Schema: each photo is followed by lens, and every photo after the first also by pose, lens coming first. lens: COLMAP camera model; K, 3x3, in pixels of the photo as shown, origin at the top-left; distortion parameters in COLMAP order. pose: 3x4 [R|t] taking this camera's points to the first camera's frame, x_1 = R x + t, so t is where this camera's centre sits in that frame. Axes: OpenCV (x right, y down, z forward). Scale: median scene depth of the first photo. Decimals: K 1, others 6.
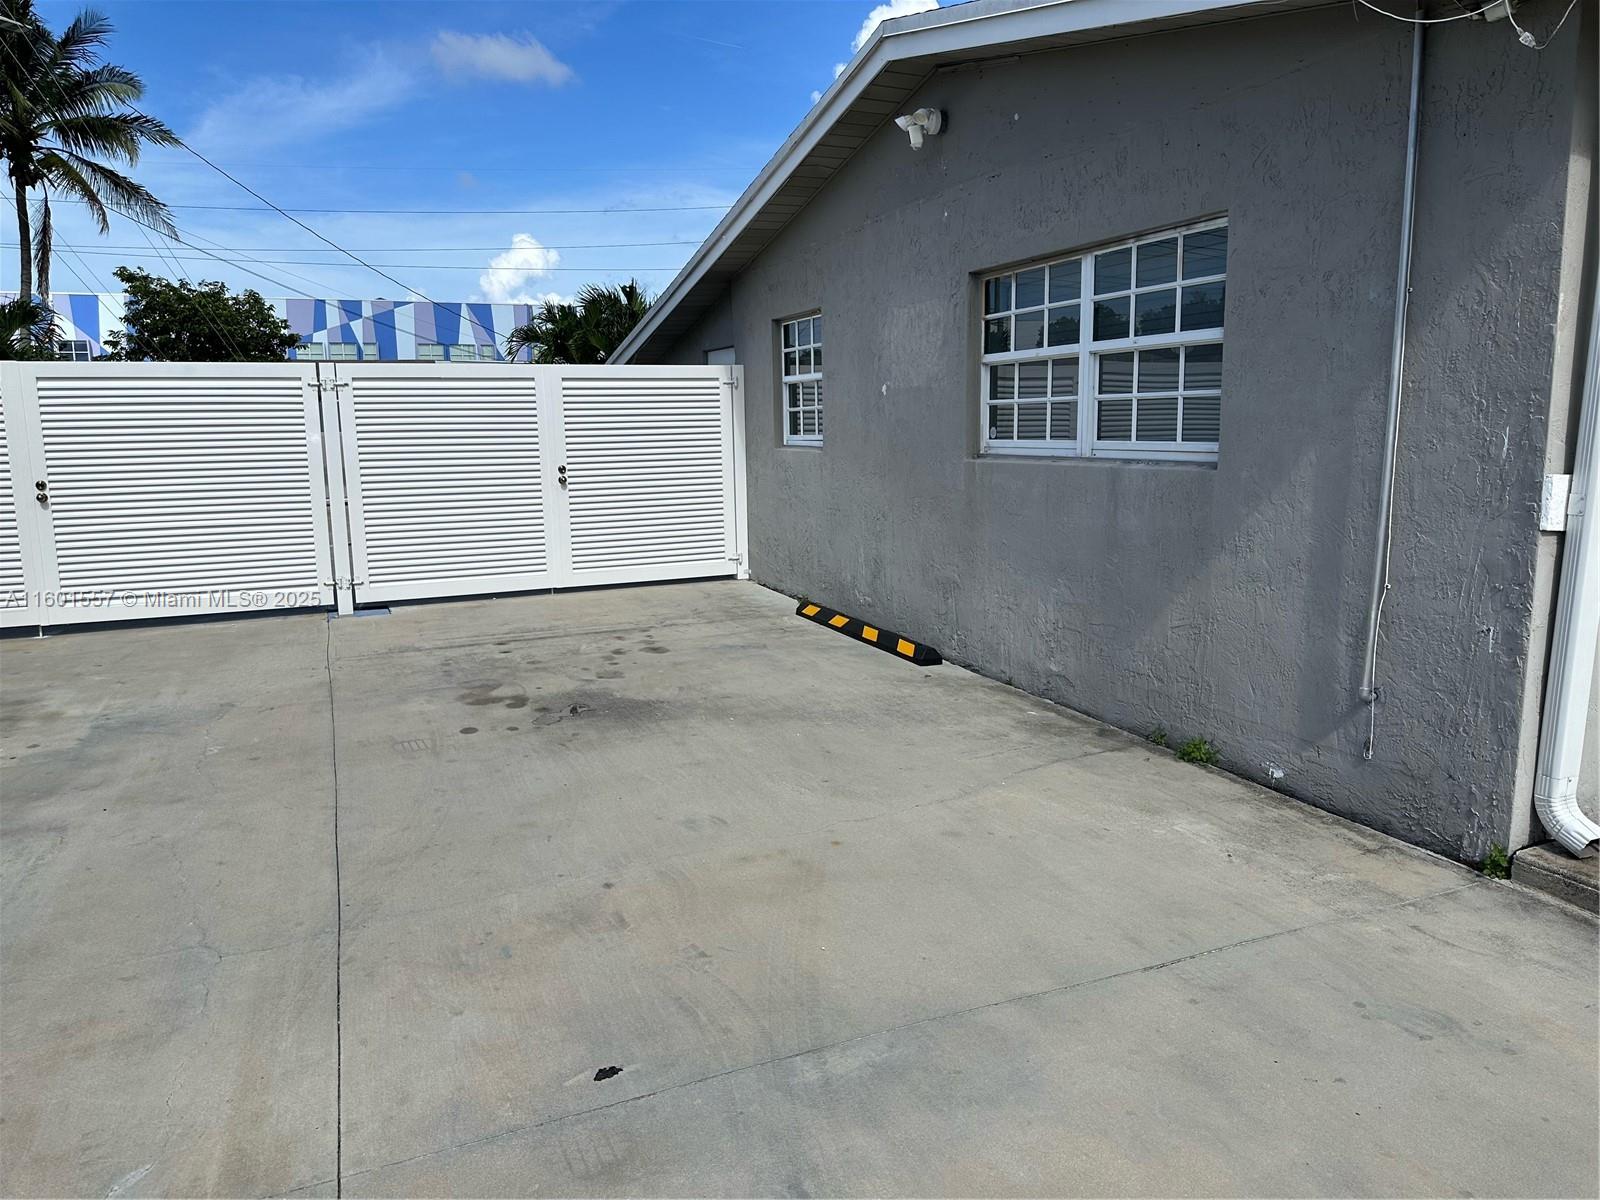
lens RADIAL K [[1112.3, 0, 791.4], [0, 1112.3, 590.3], [0, 0, 1]] dist [0.141632, -0.220292]
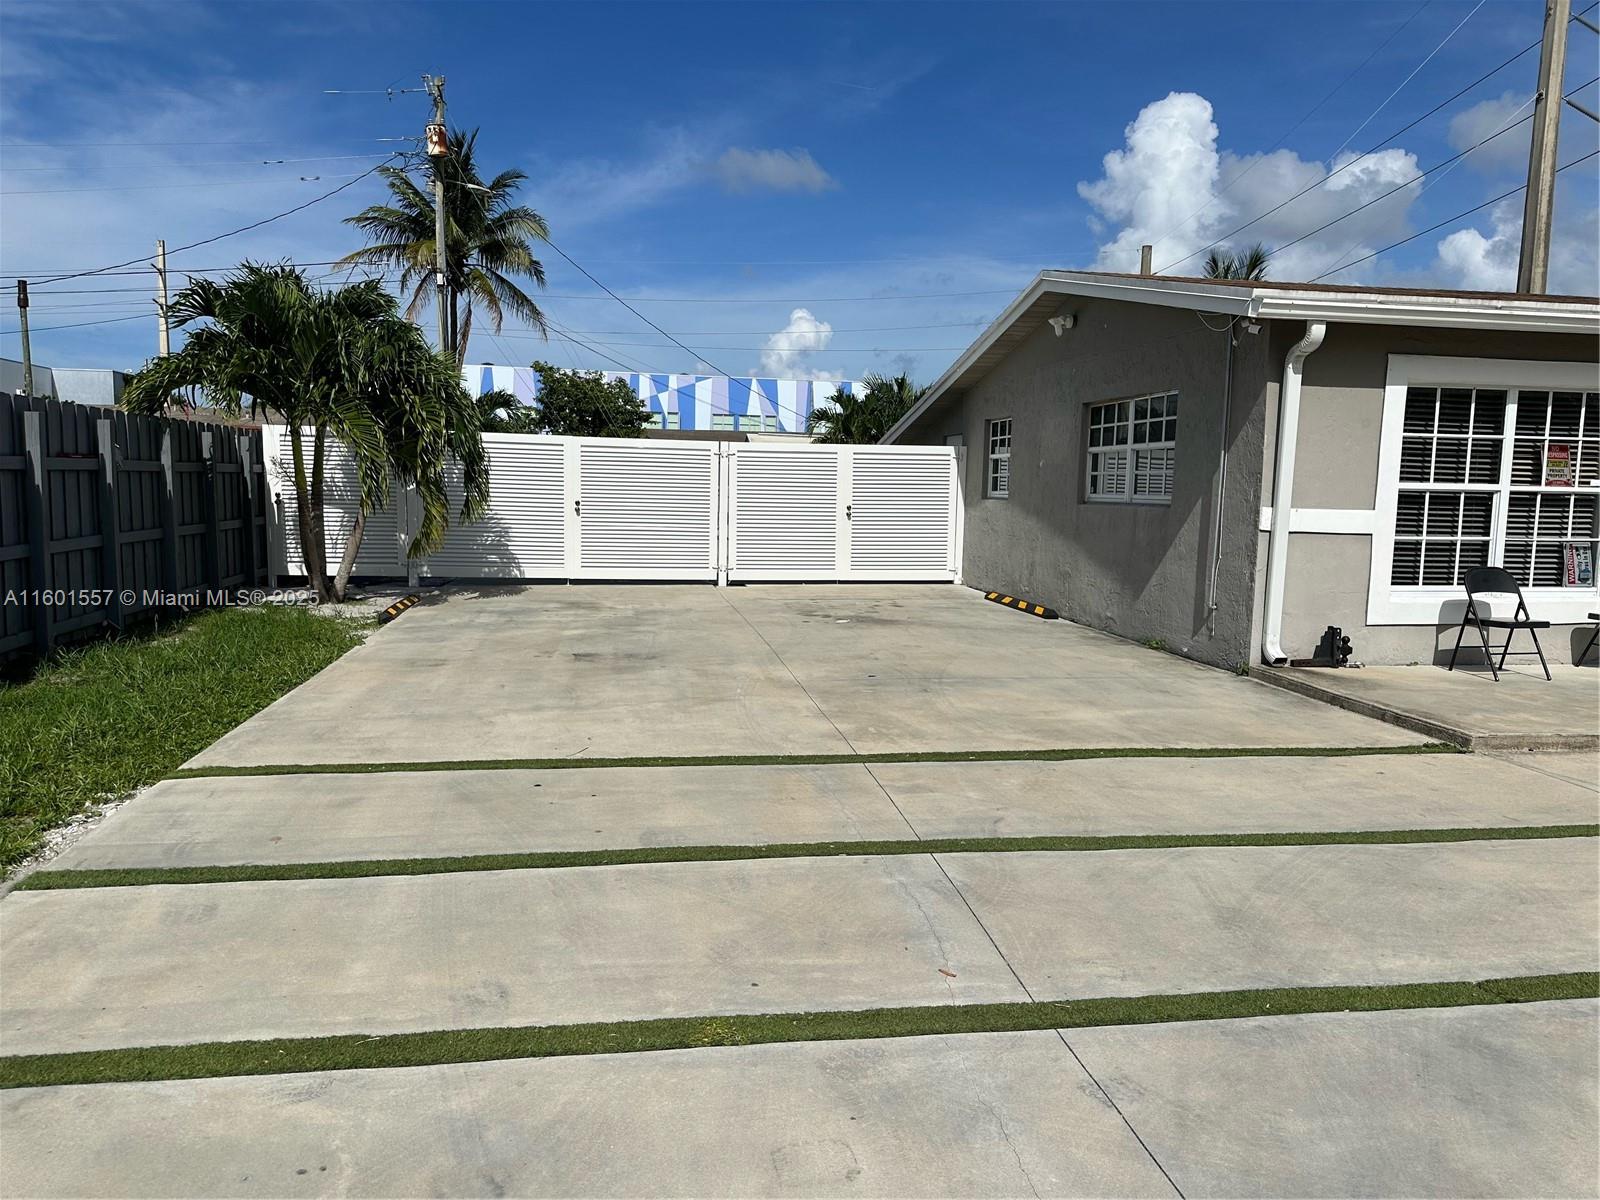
lens RADIAL K [[1126.3, 0, 797.1], [0, 1126.3, 604.6], [0, 0, 1]] dist [0.158682, -0.232331]
pose [[0.974093, 0.059543, -0.218170, 0.122906], [-0.070095, 0.996700, -0.040941, 0.145751], [0.215012, 0.055173, 0.975052, -0.847324]]
